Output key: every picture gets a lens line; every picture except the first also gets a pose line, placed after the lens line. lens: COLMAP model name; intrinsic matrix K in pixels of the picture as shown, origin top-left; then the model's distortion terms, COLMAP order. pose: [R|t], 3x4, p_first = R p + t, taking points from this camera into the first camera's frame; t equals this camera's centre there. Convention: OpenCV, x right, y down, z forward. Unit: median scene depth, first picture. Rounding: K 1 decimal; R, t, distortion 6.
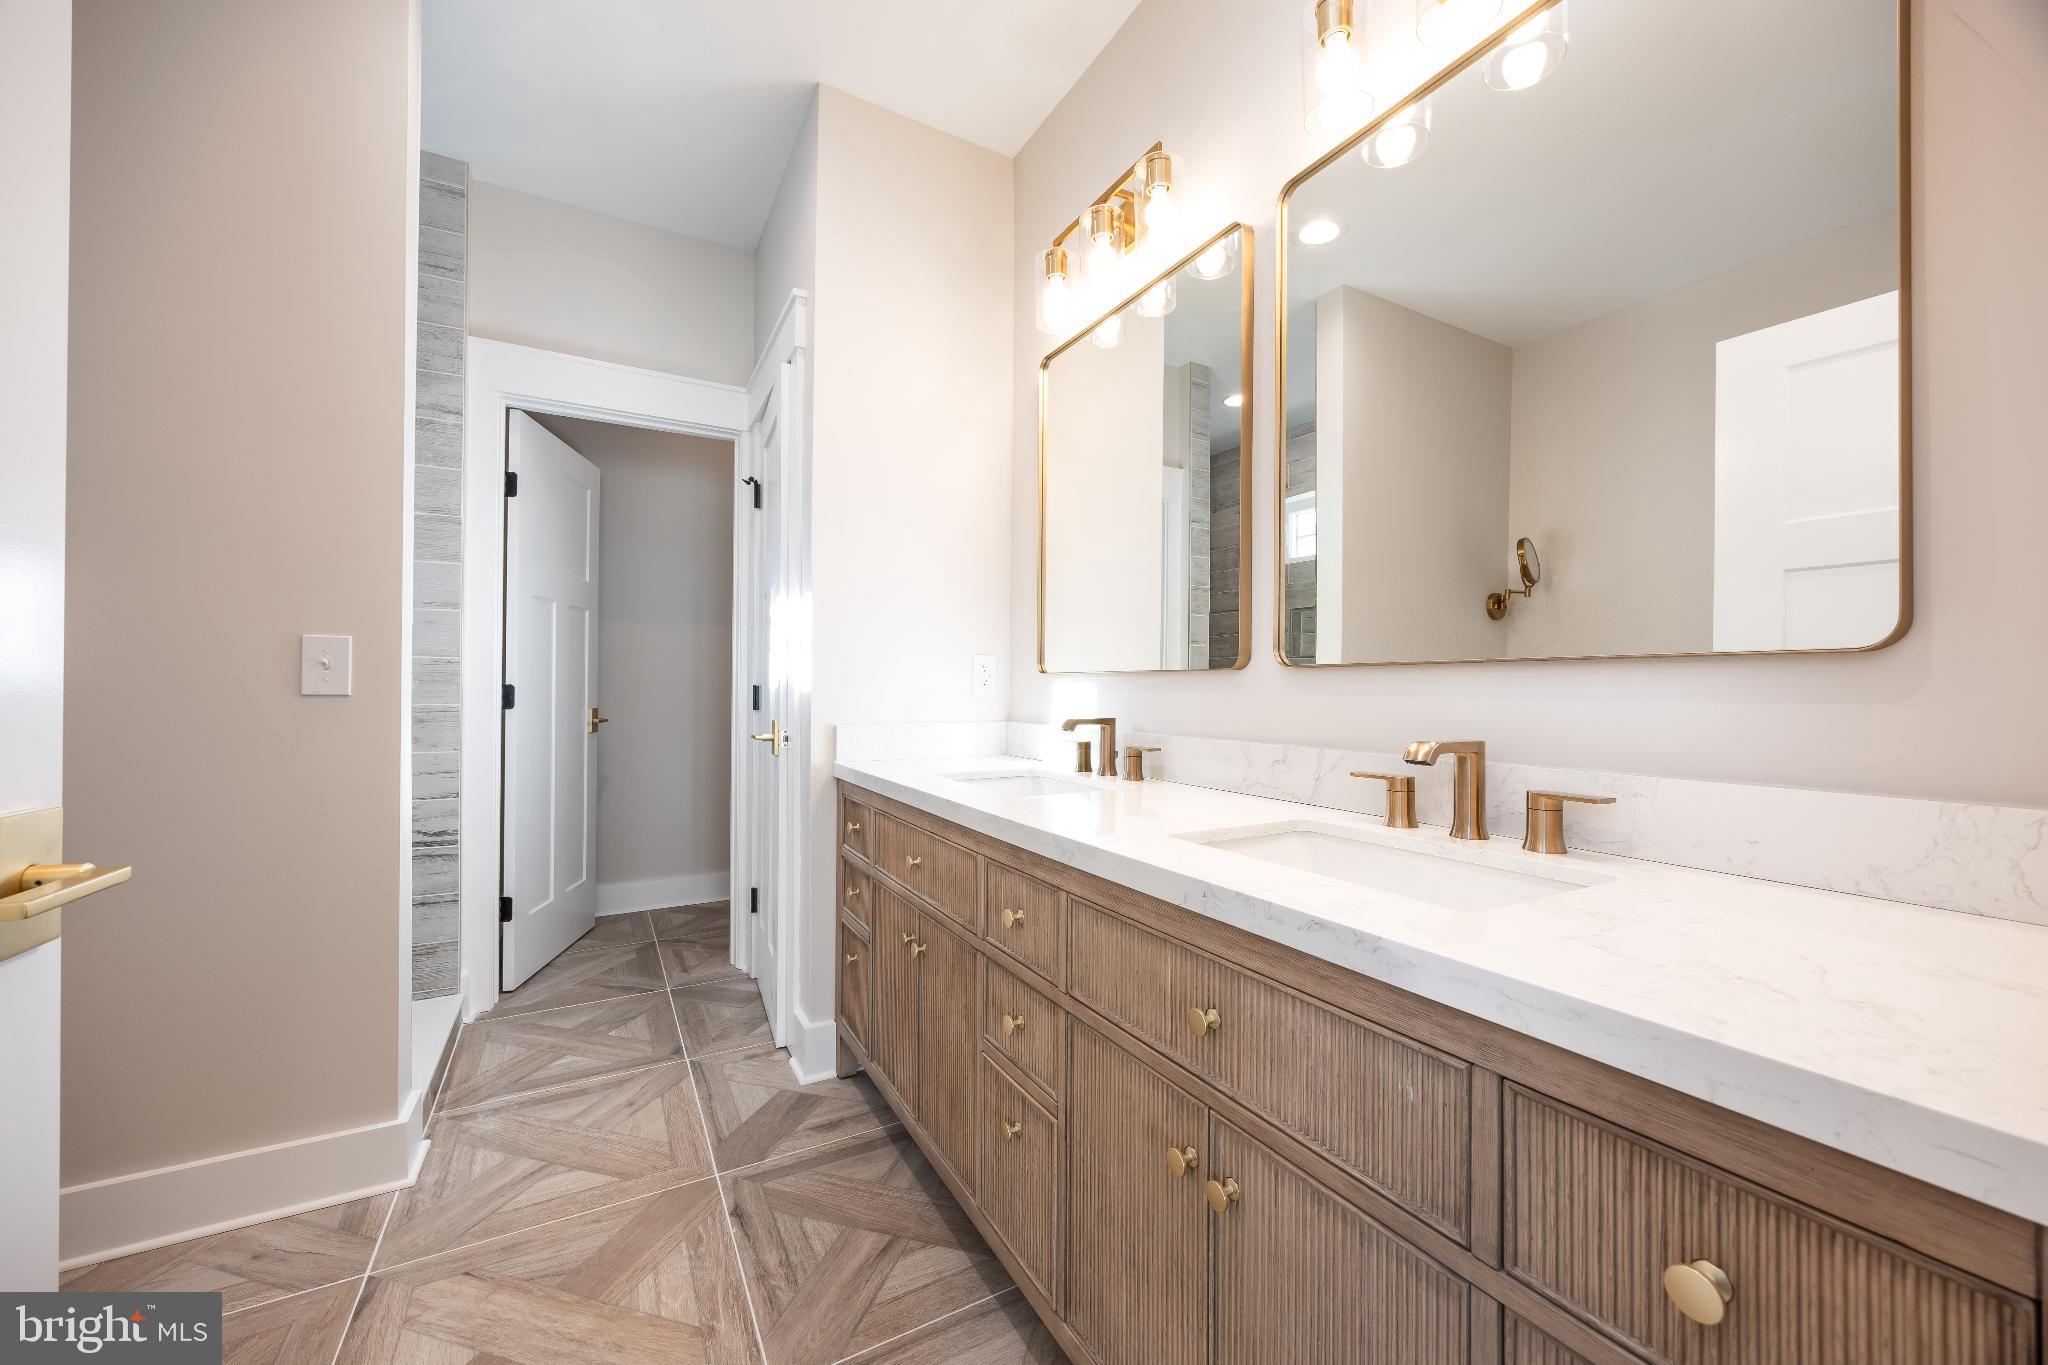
lens RADIAL K [[779.1, 0, 1037.9], [0, 779.1, 684.9], [0, 0, 1]] dist [-0.011437, 0.000331]
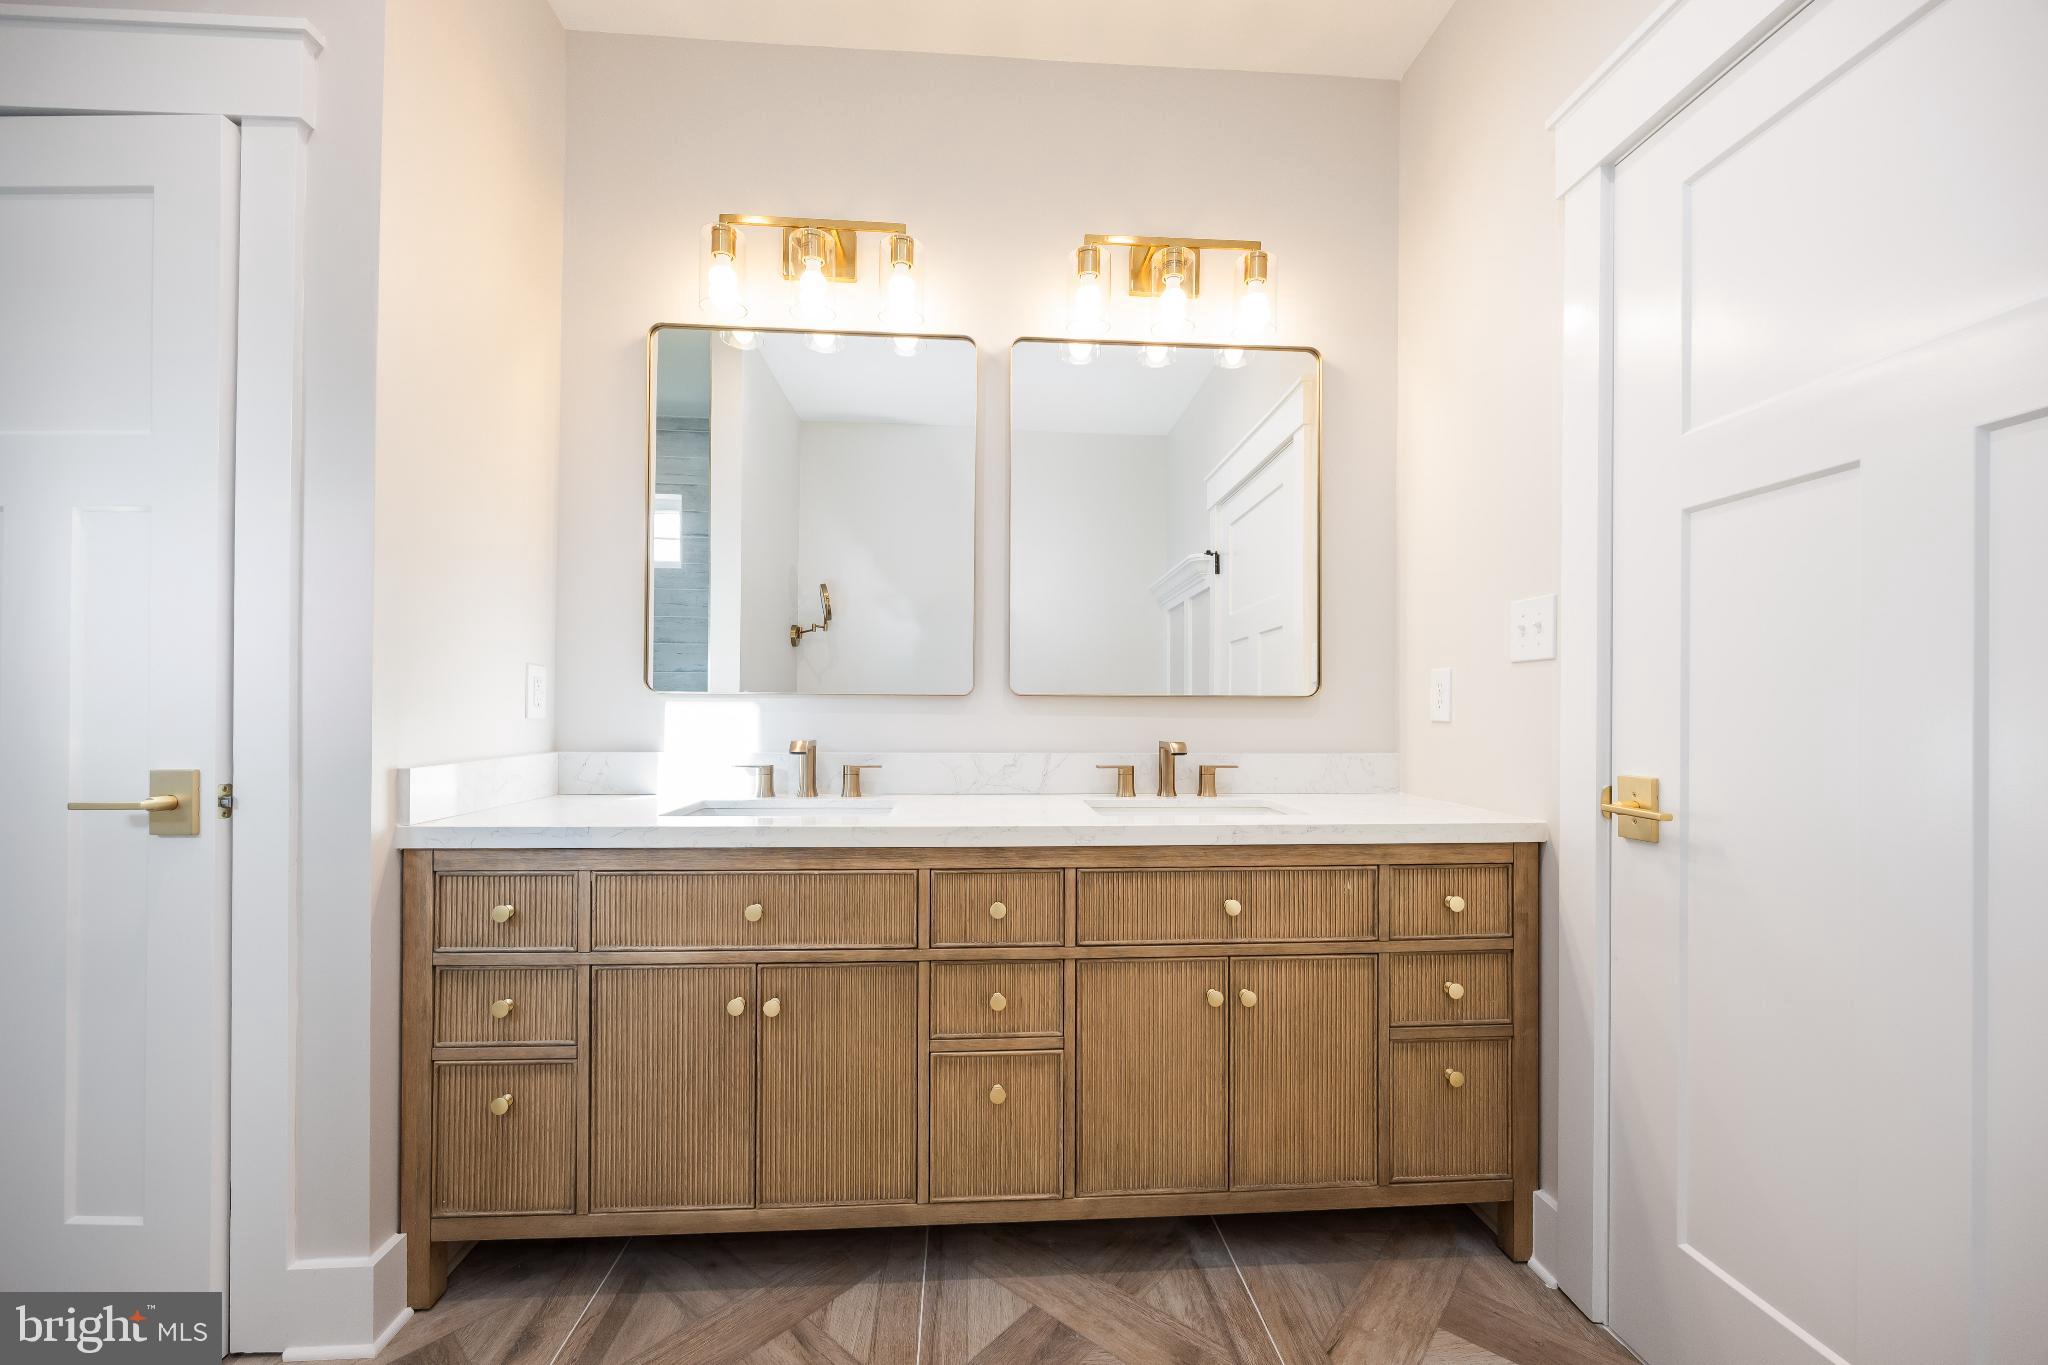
lens RADIAL K [[796.4, 0, 1024.3], [0, 796.4, 705.1], [0, 0, 1]] dist [-0.003950, -0.000774]
pose [[0.428511, -0.002327, 0.903534, -1.145947], [-0.008737, 0.999939, 0.006719, -0.018079], [-0.903494, -0.010773, 0.428465, 0.476300]]
